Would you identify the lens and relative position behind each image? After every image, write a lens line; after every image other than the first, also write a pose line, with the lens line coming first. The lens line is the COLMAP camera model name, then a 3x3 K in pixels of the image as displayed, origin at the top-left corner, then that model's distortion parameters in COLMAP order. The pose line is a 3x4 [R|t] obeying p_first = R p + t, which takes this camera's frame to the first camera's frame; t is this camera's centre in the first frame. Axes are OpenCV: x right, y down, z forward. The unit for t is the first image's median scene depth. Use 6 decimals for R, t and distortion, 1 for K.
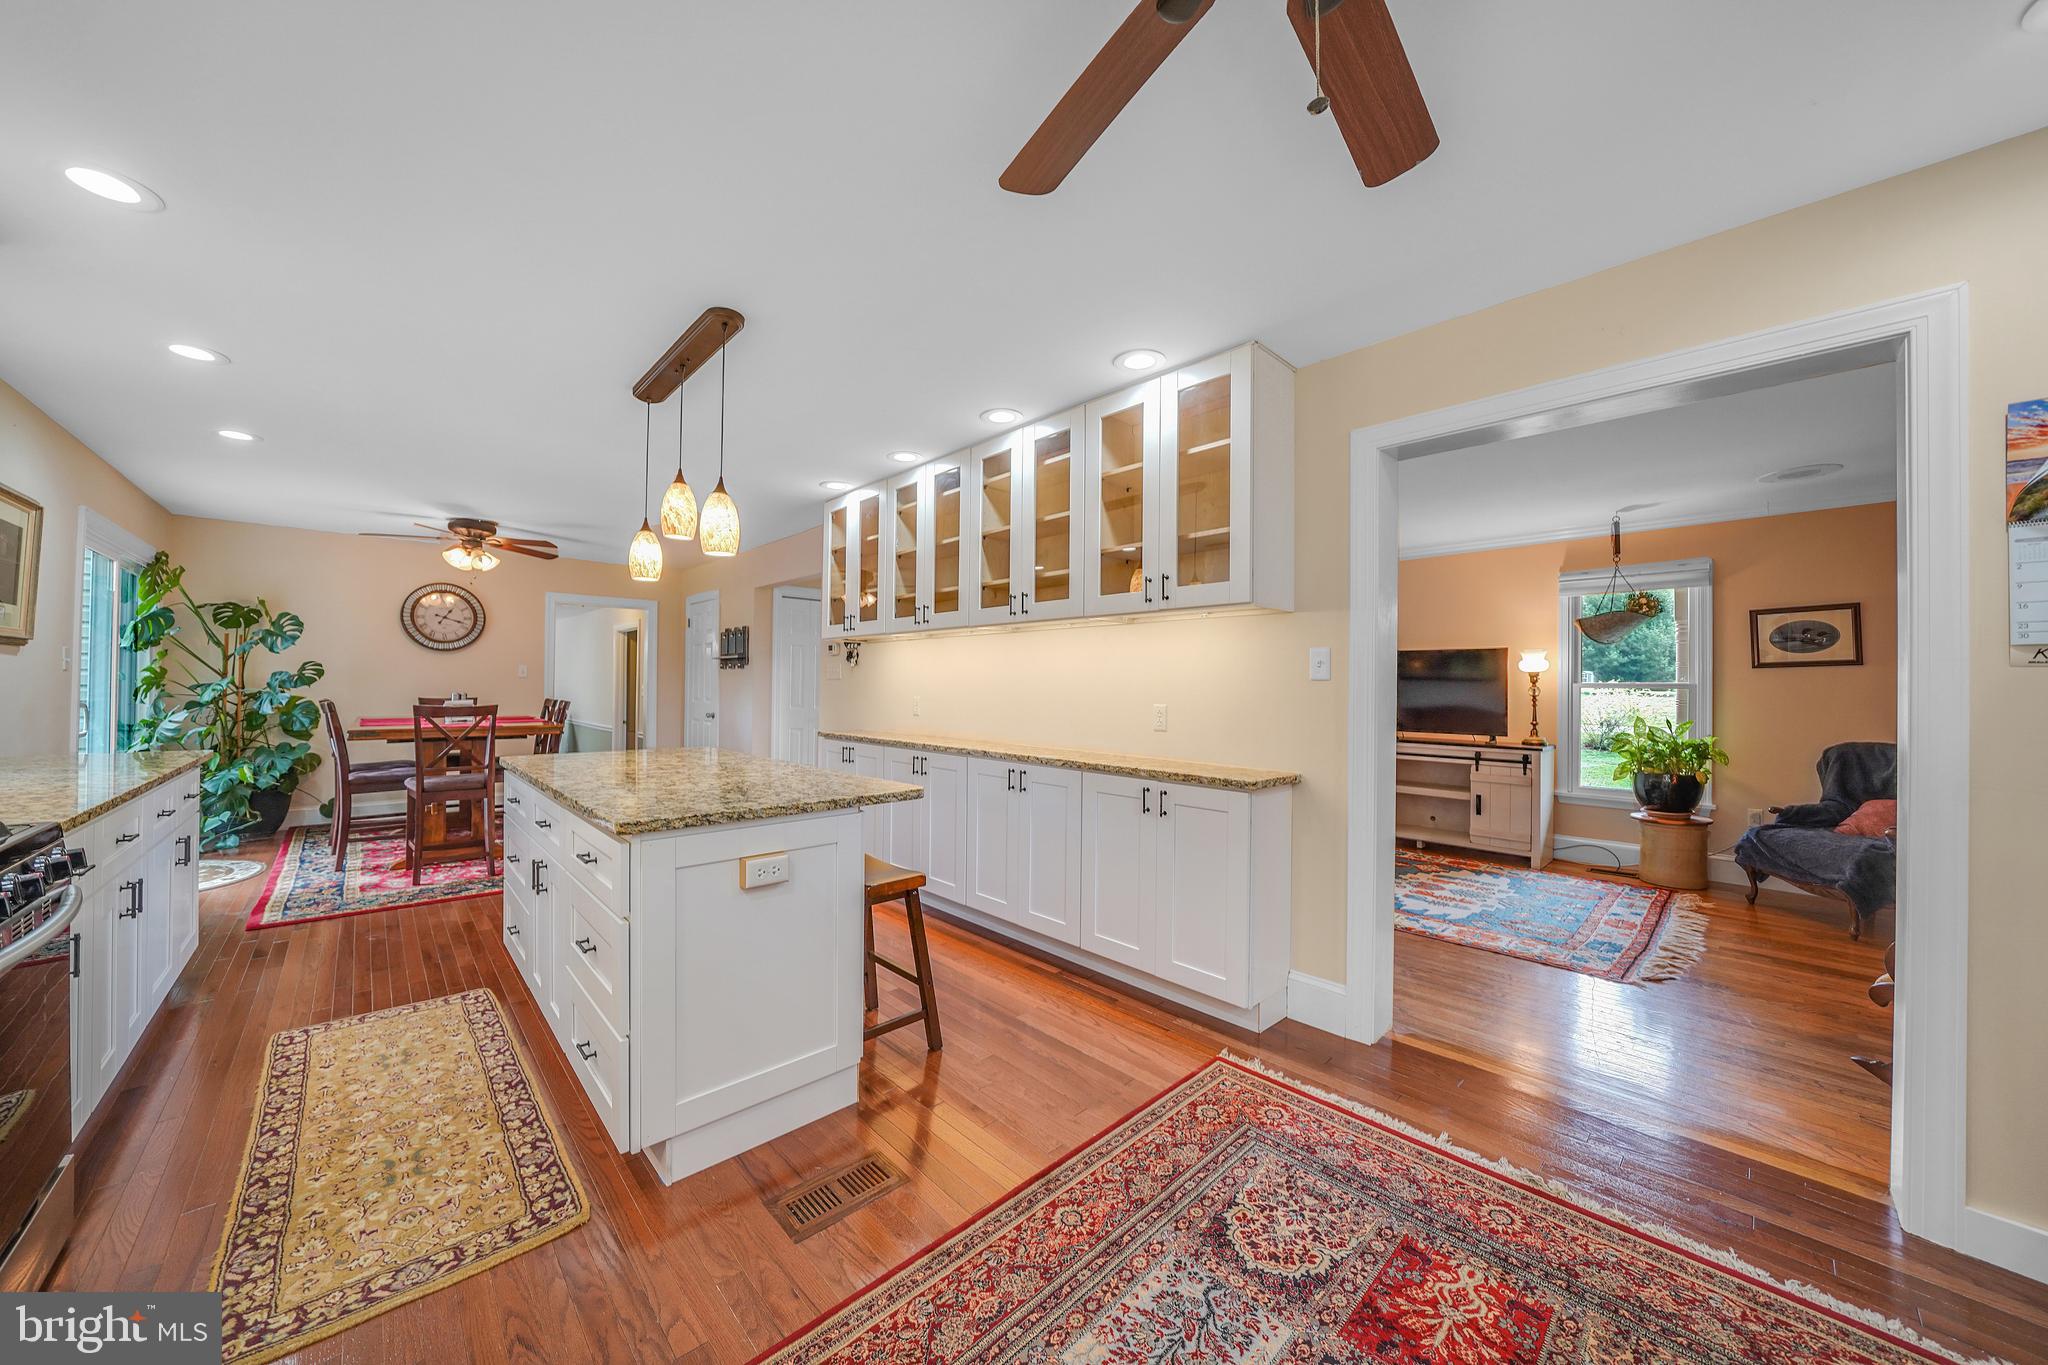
lens RADIAL K [[709.7, 0, 1022.6], [0, 709.7, 679.2], [0, 0, 1]] dist [-0.016826, 0.000521]
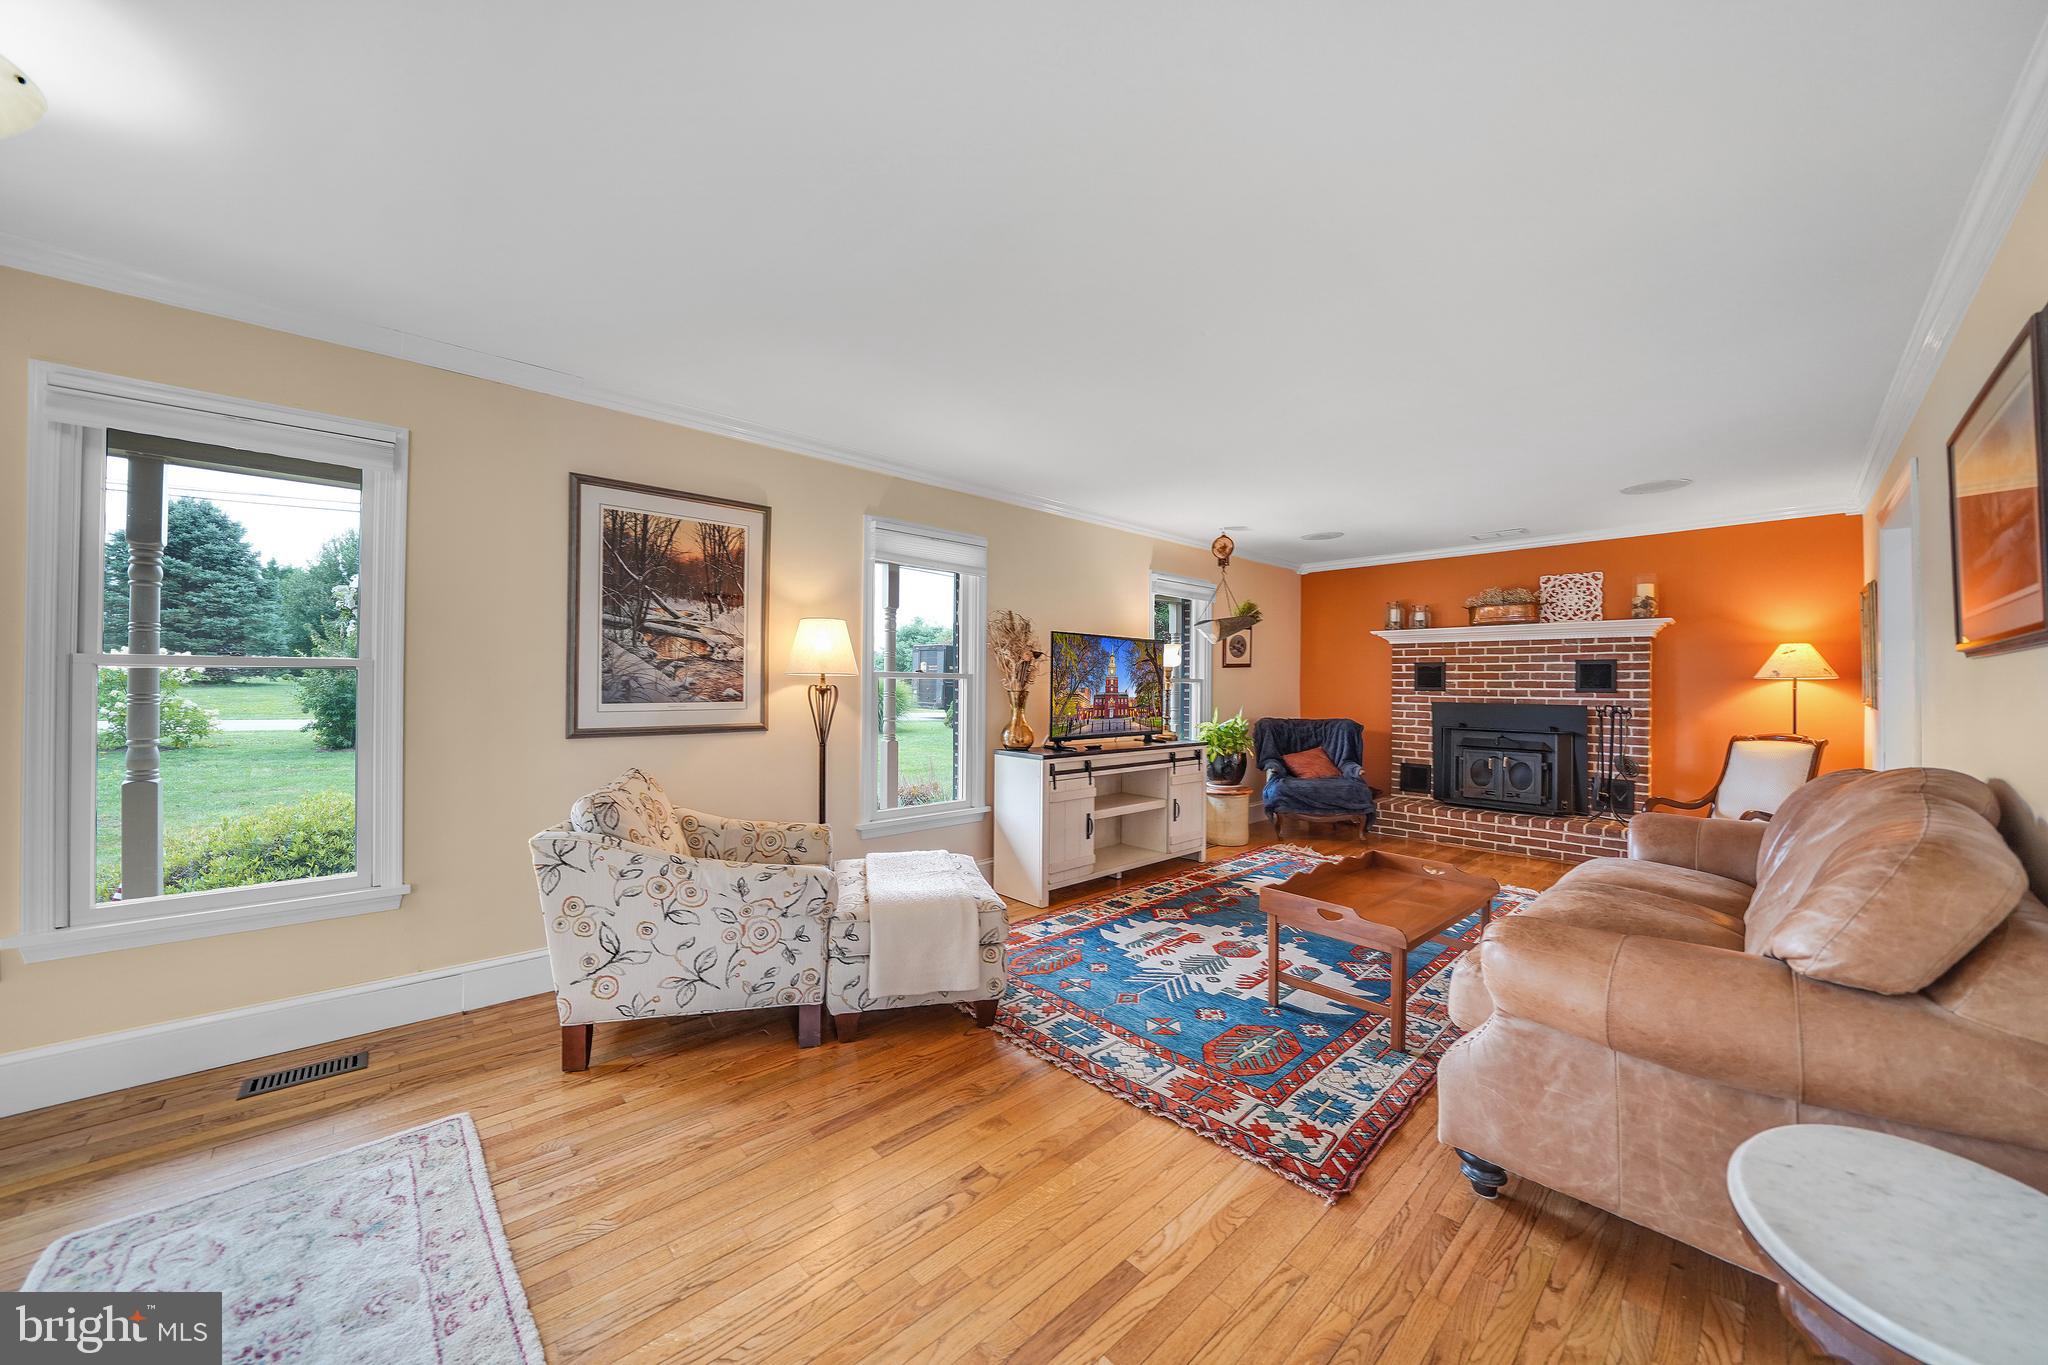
lens RADIAL K [[709.7, 0, 1006.3], [0, 709.7, 682.8], [0, 0, 1]] dist [-0.016826, 0.000521]
pose [[0.022343, -0.006455, 0.999730, -0.327146], [-0.019015, 0.999796, 0.006880, 0.010387], [-0.999570, -0.019163, 0.022216, 1.377365]]
